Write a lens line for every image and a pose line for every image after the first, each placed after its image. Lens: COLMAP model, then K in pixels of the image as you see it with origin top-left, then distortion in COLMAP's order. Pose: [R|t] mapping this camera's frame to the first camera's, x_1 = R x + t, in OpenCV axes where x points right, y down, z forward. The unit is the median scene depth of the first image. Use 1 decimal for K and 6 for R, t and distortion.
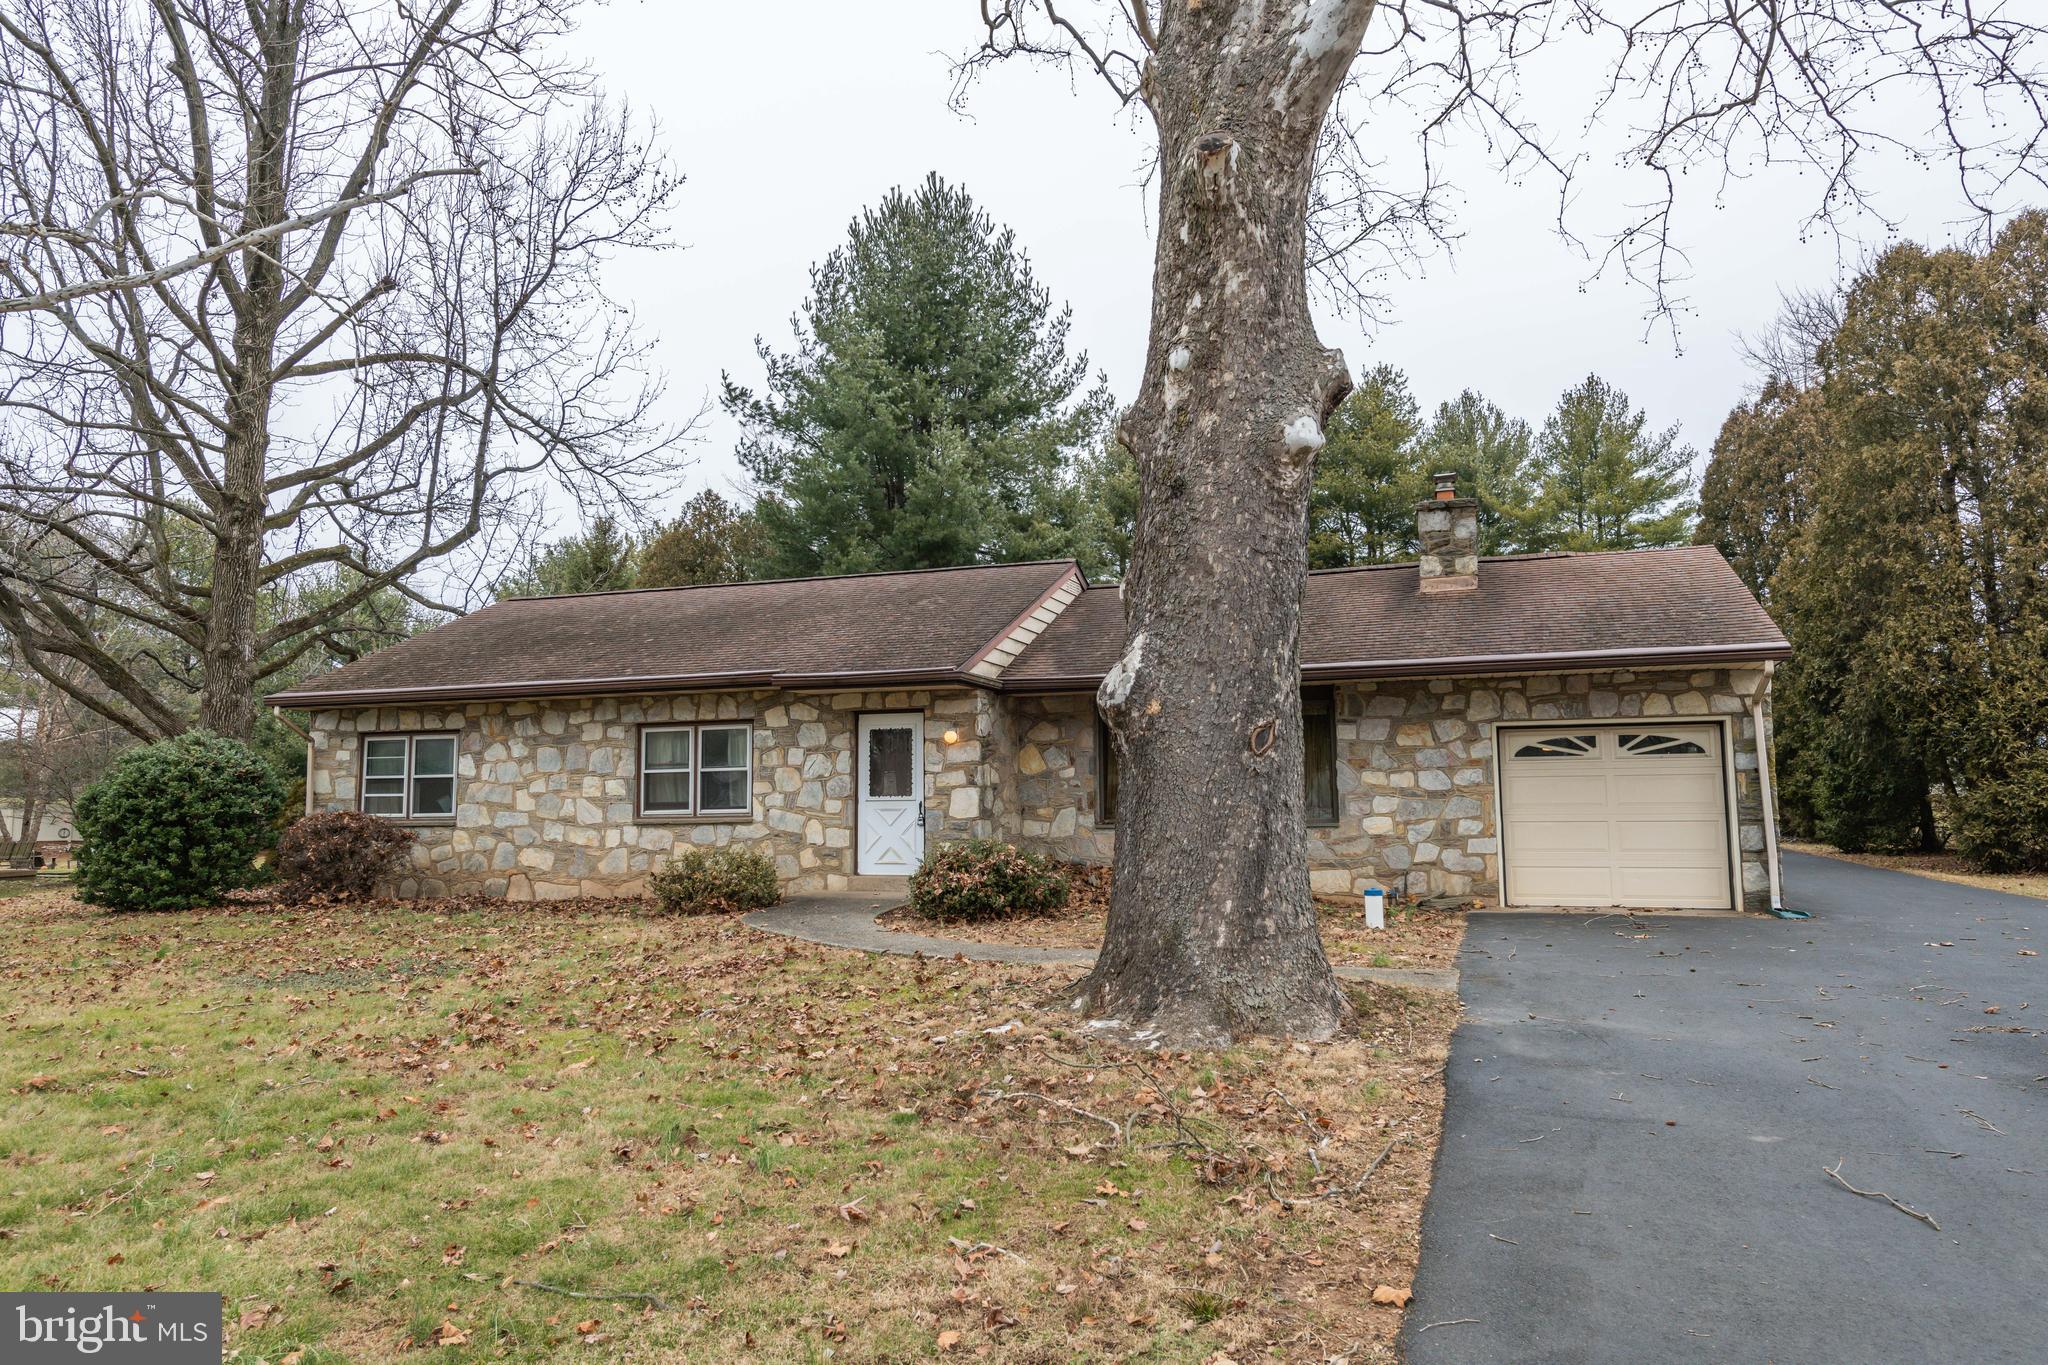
lens RADIAL K [[1350.6, 0, 1022.2], [0, 1350.6, 676.0], [0, 0, 1]] dist [0.025526, -0.016008]
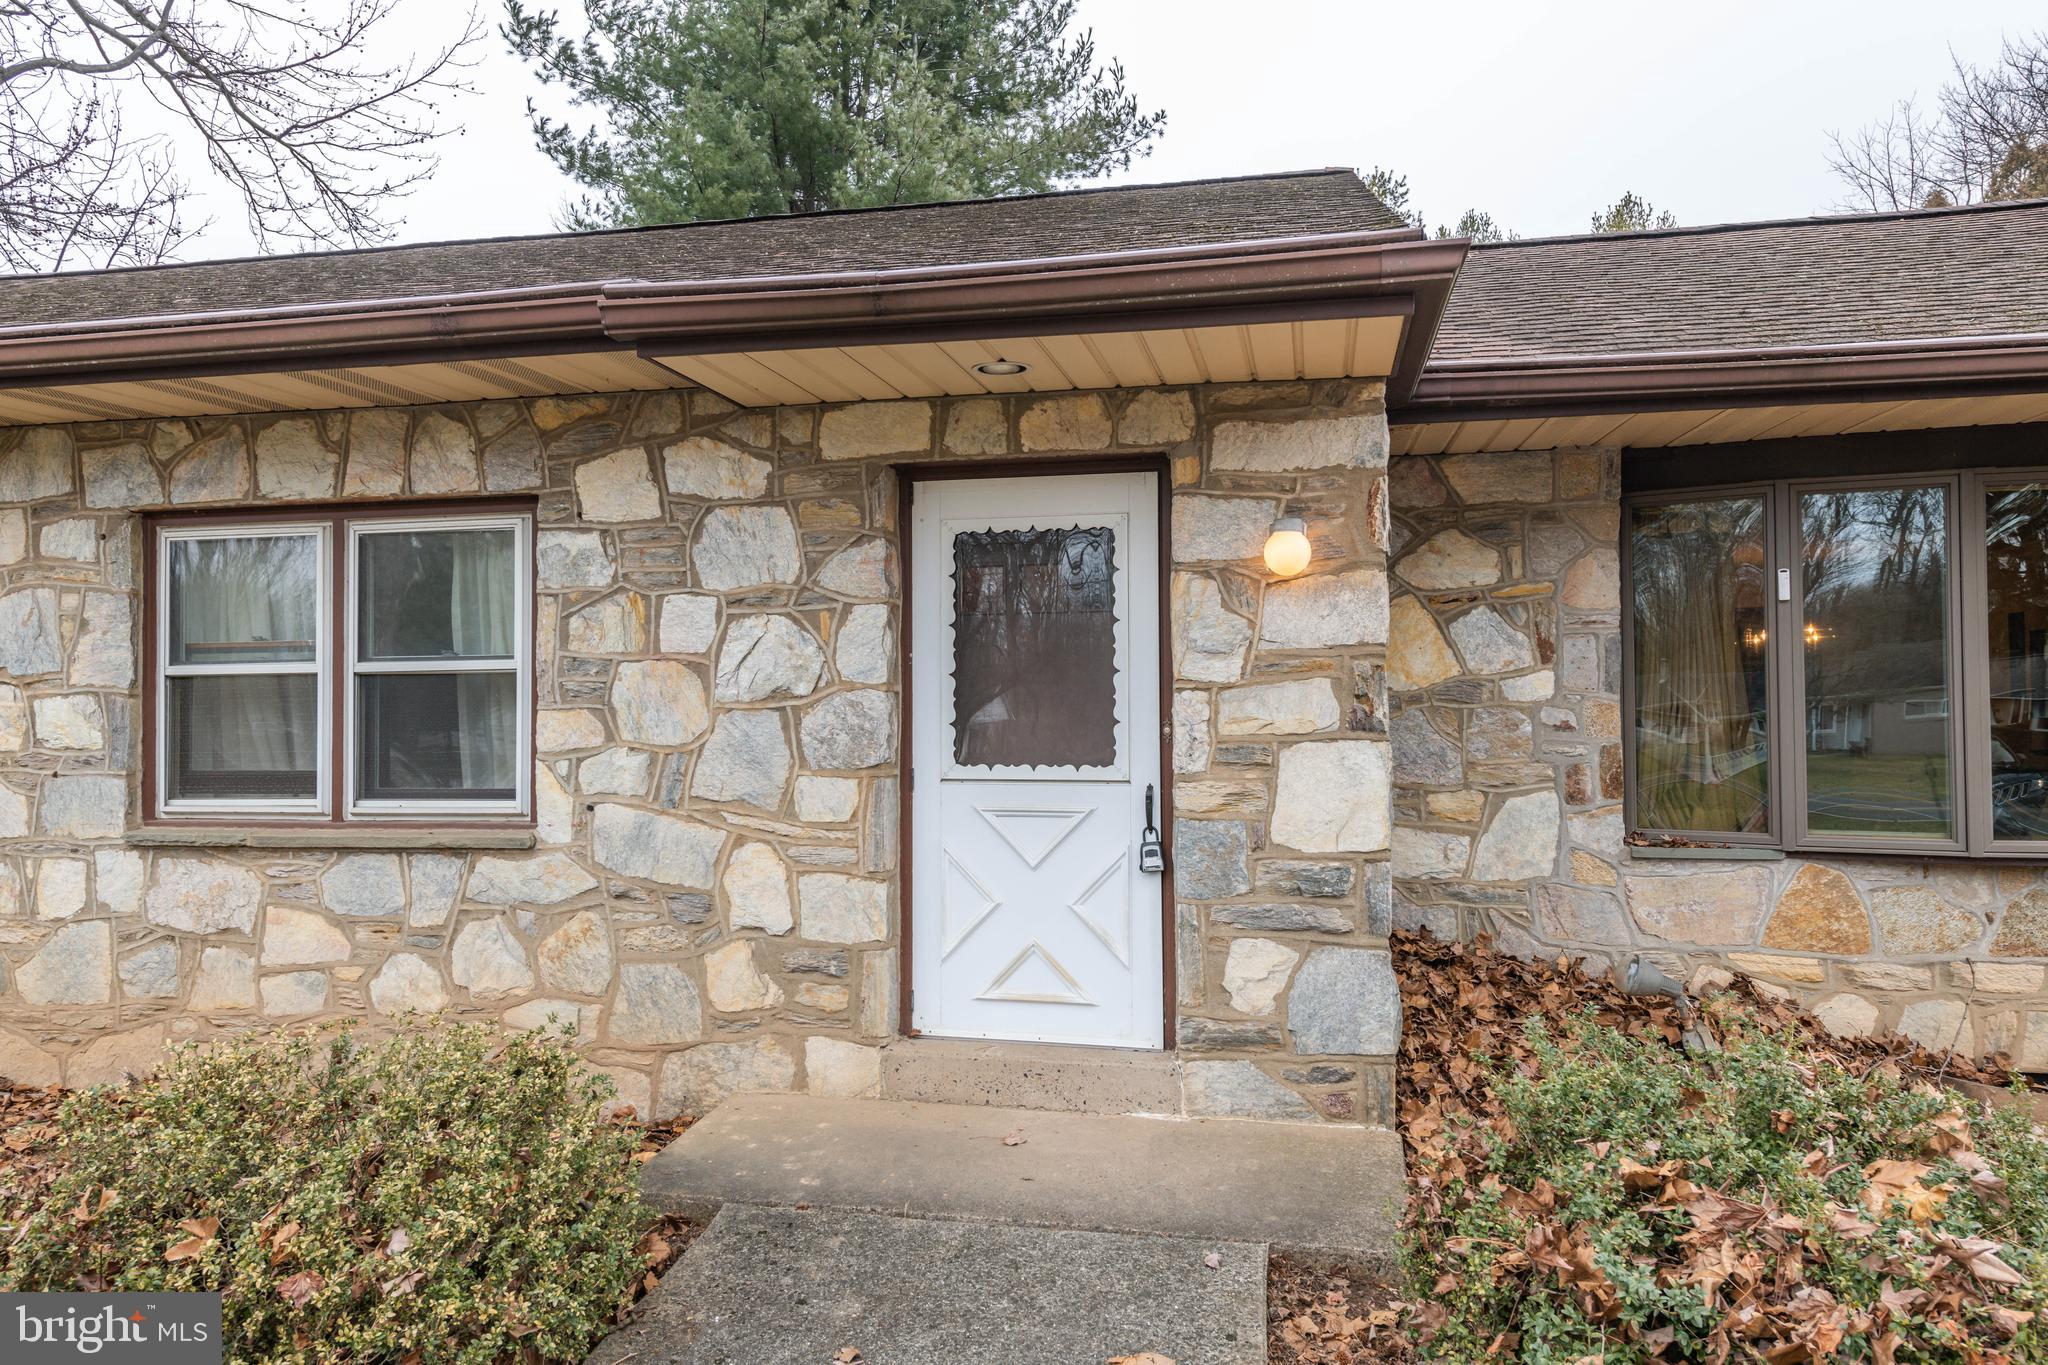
lens RADIAL K [[1350.6, 0, 1021.3], [0, 1350.6, 679.2], [0, 0, 1]] dist [0.025526, -0.016008]
pose [[0.992617, 0.008078, 0.121025, -0.129692], [-0.017166, 0.997093, 0.074241, 0.047928], [-0.120073, -0.075770, 0.989869, 0.693487]]
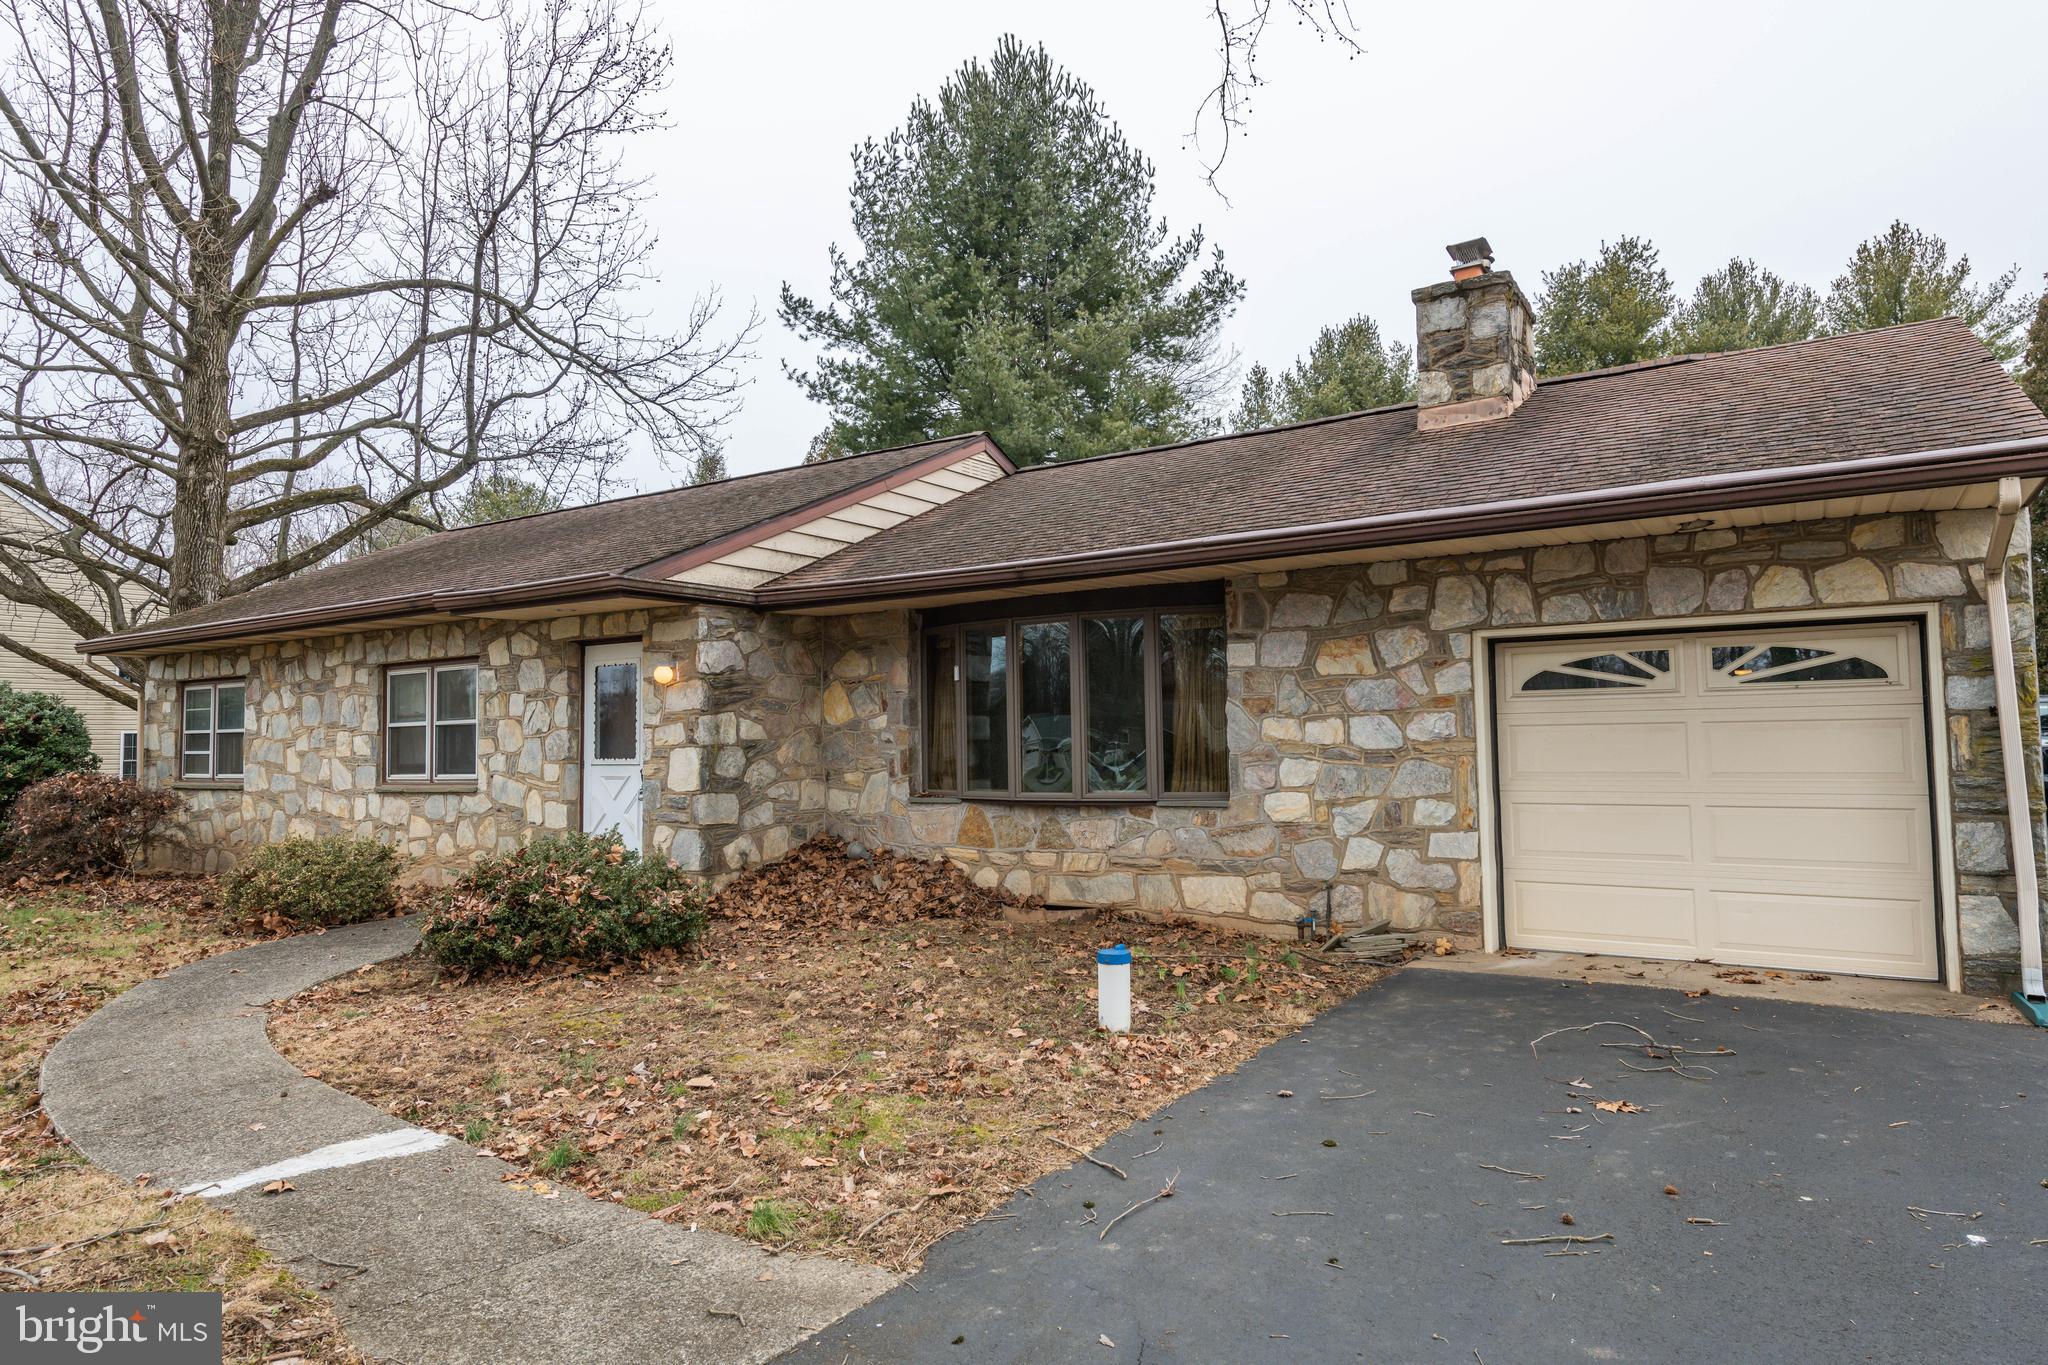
lens RADIAL K [[1210.7, 0, 1030.8], [0, 1210.7, 674.7], [0, 0, 1]] dist [0.015765, -0.008704]
pose [[0.969102, -0.019355, -0.245898, 0.266167], [0.031175, 0.998533, 0.044269, 0.021944], [0.244680, -0.050567, 0.968284, 0.416659]]
